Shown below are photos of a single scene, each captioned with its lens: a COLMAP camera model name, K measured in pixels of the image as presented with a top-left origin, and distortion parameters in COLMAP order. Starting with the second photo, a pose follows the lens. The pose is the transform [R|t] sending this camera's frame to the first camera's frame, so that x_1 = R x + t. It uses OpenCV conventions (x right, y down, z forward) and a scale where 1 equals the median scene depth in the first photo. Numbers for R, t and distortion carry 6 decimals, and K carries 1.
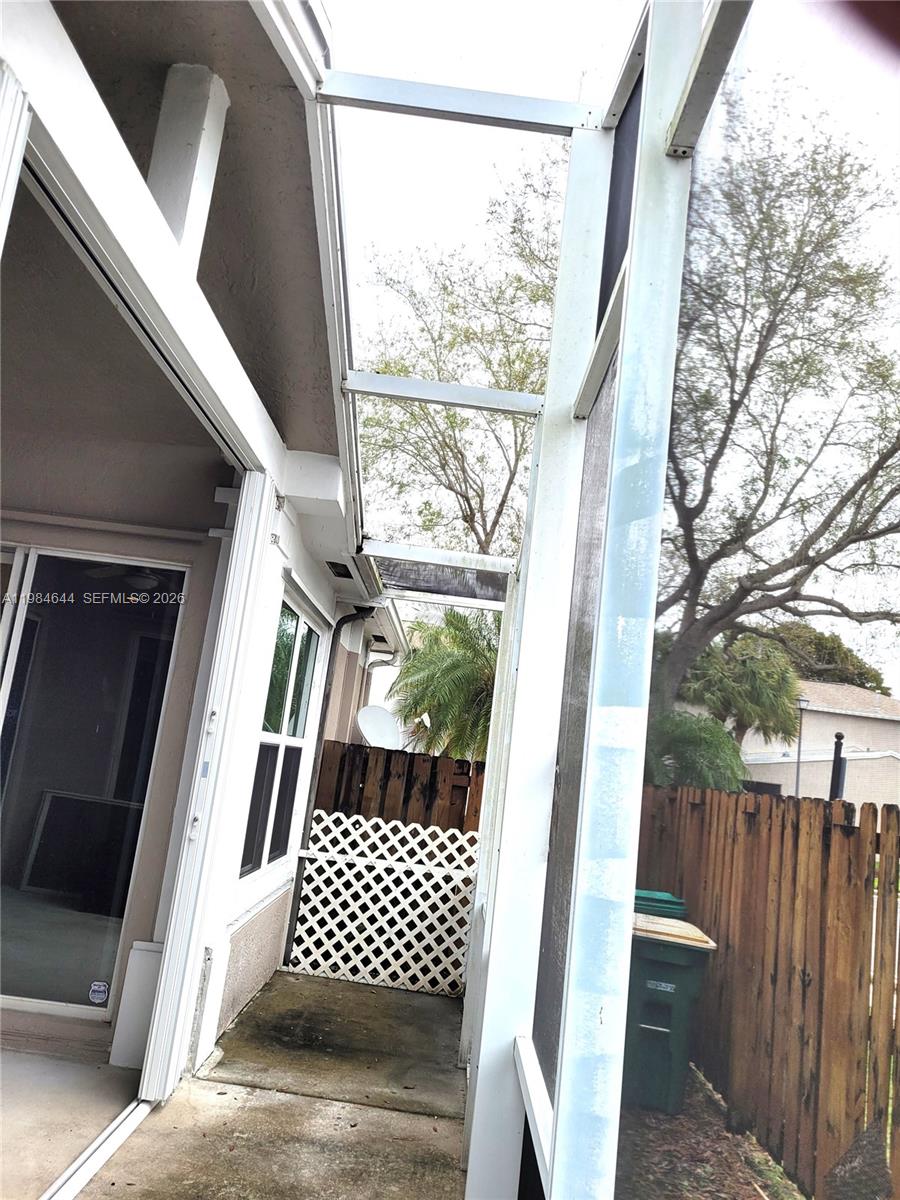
lens RADIAL K [[904.1, 0, 450.0], [0, 904.1, 600.0], [0, 0, 1]] dist [-0.002985, -0.001043]
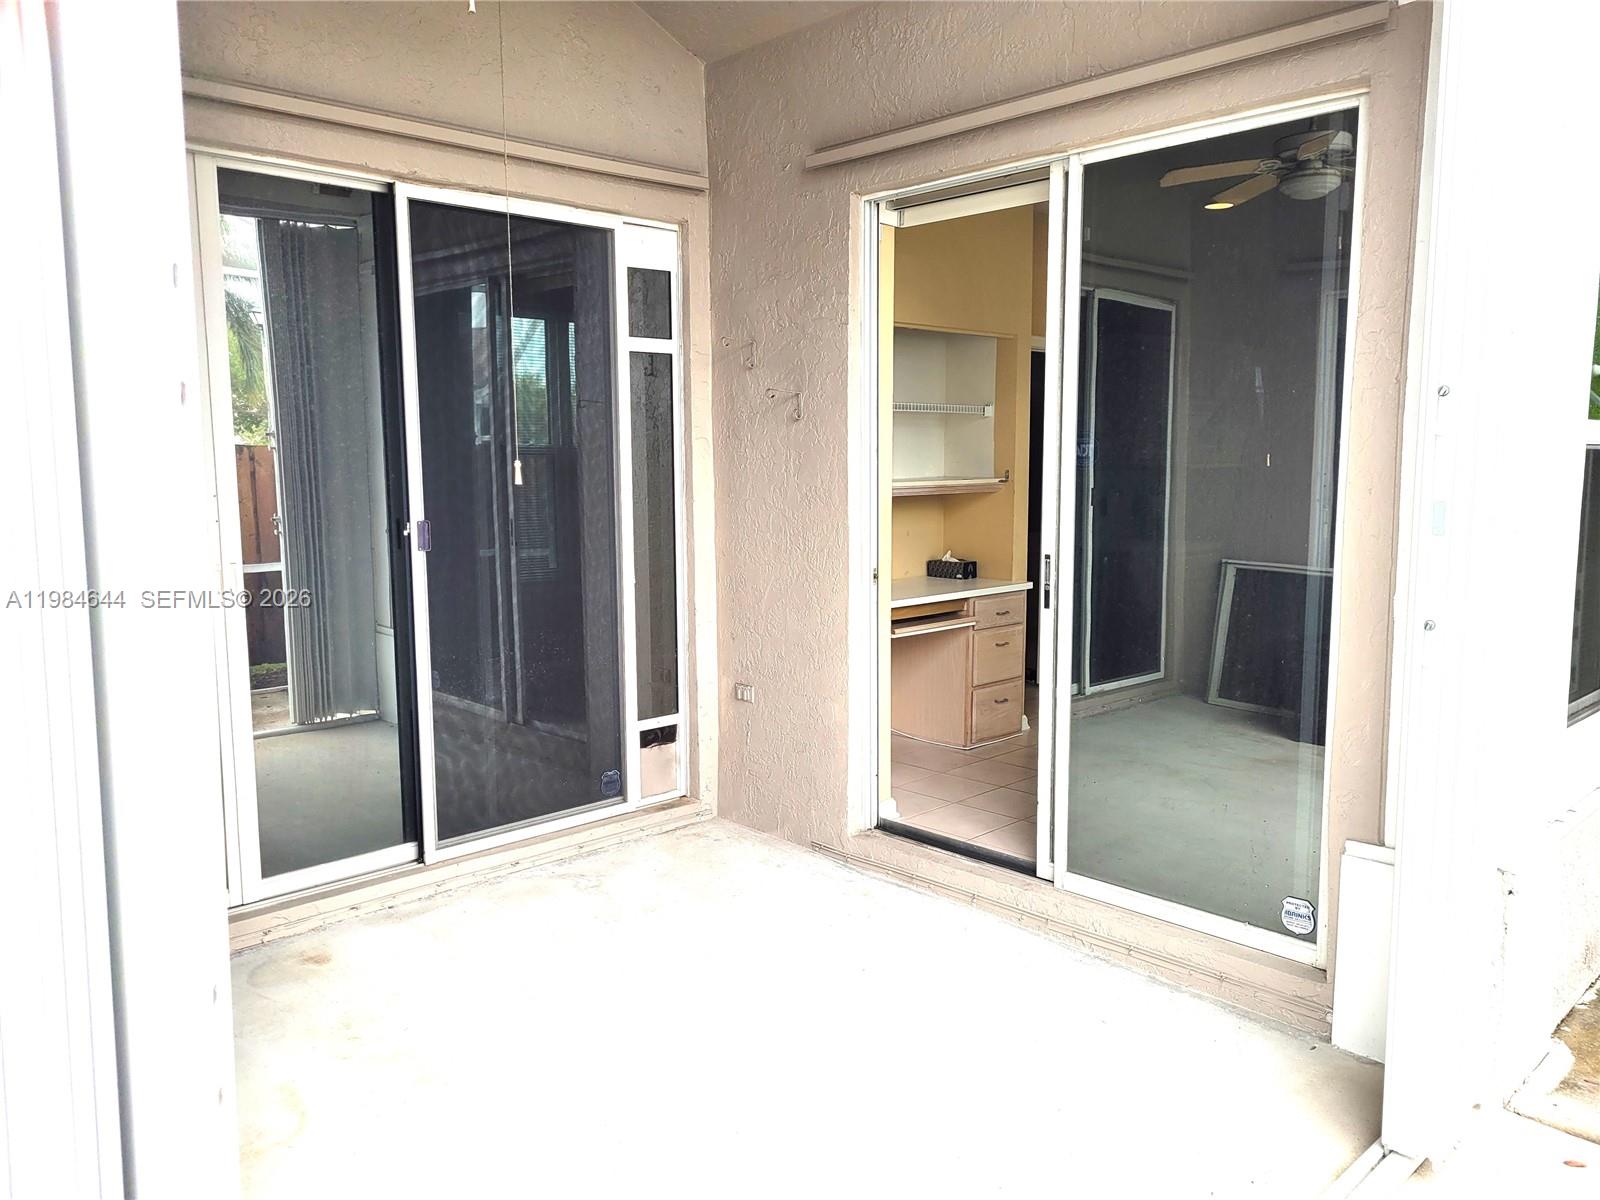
lens RADIAL K [[1182.6, 0, 807.7], [0, 1182.6, 576.7], [0, 0, 1]] dist [0.027325, 0.001391]
pose [[0.695970, -0.044573, -0.716686, -0.058611], [0.208571, 0.967590, 0.142364, 0.058660], [0.687113, -0.248561, 0.682710, 0.332859]]
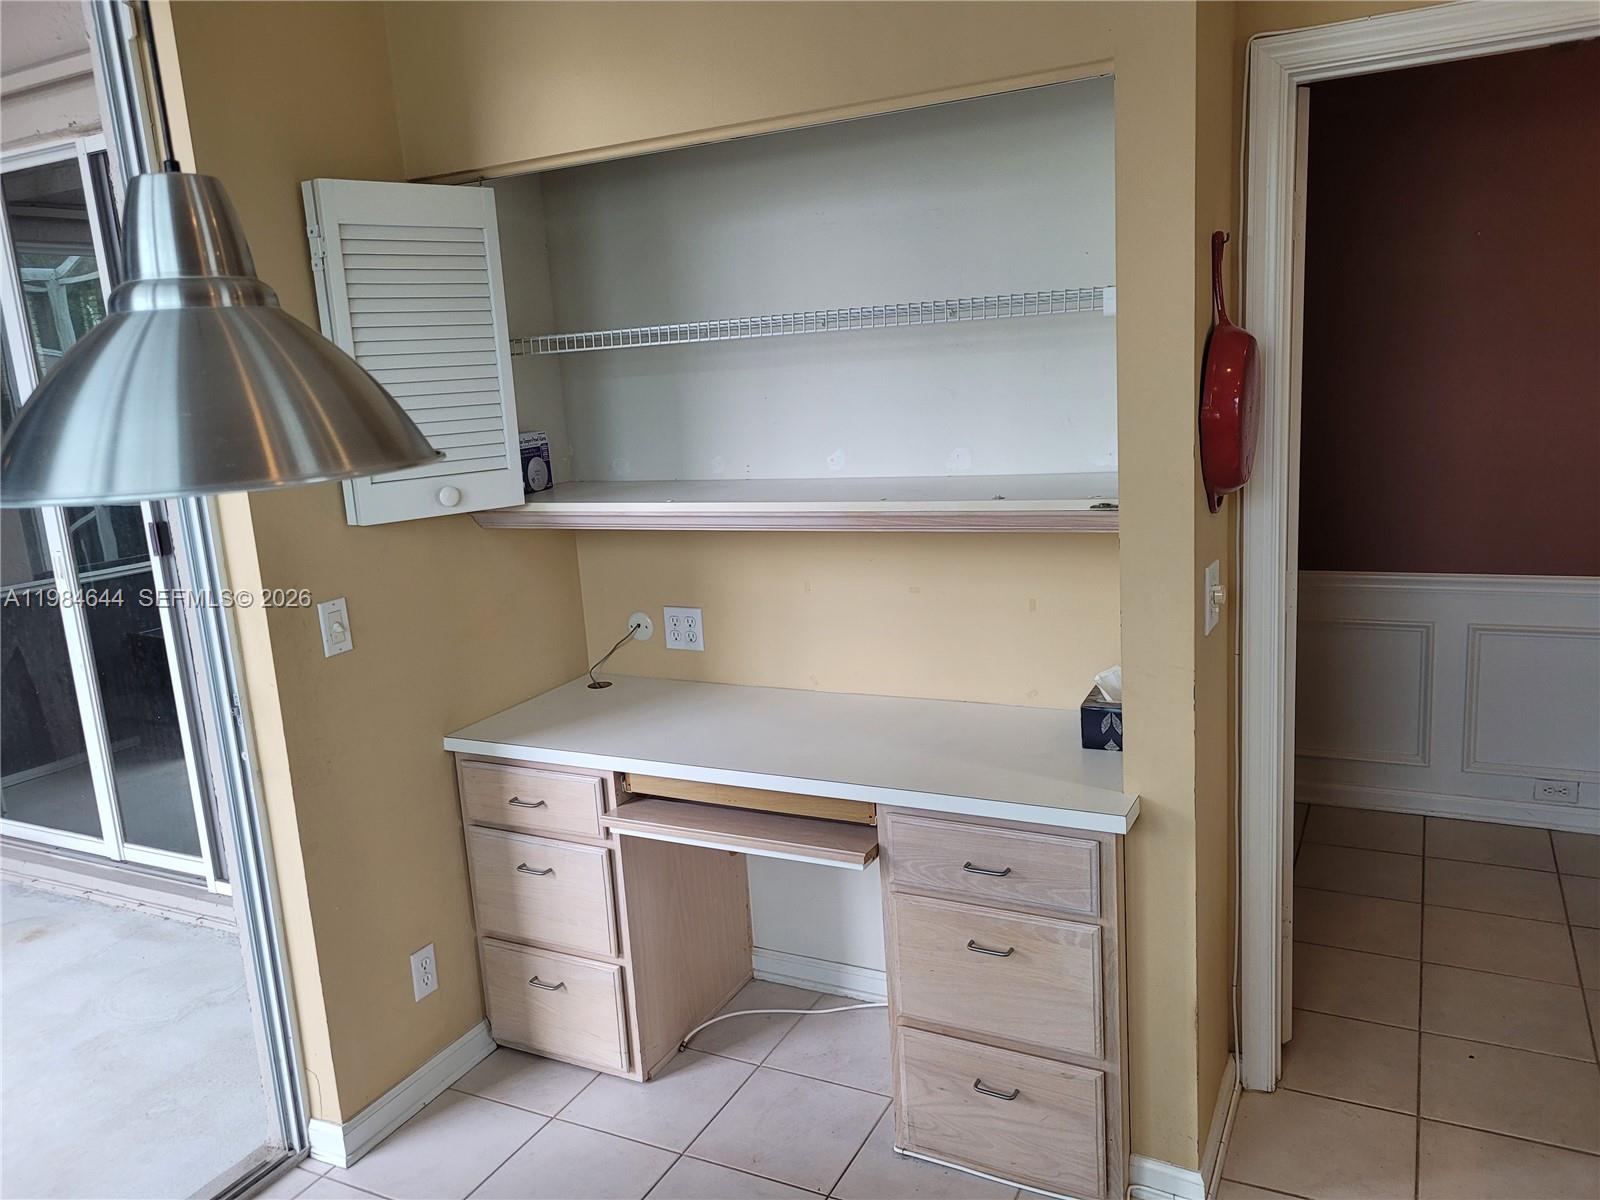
lens RADIAL K [[1182.6, 0, 807.7], [0, 1182.6, 576.7], [0, 0, 1]] dist [0.027325, 0.001391]
pose [[-0.465324, 0.083457, -0.881197, -0.283985], [0.176110, 0.984370, 0.000232, 0.151324], [0.867444, -0.155080, -0.472749, 1.139534]]
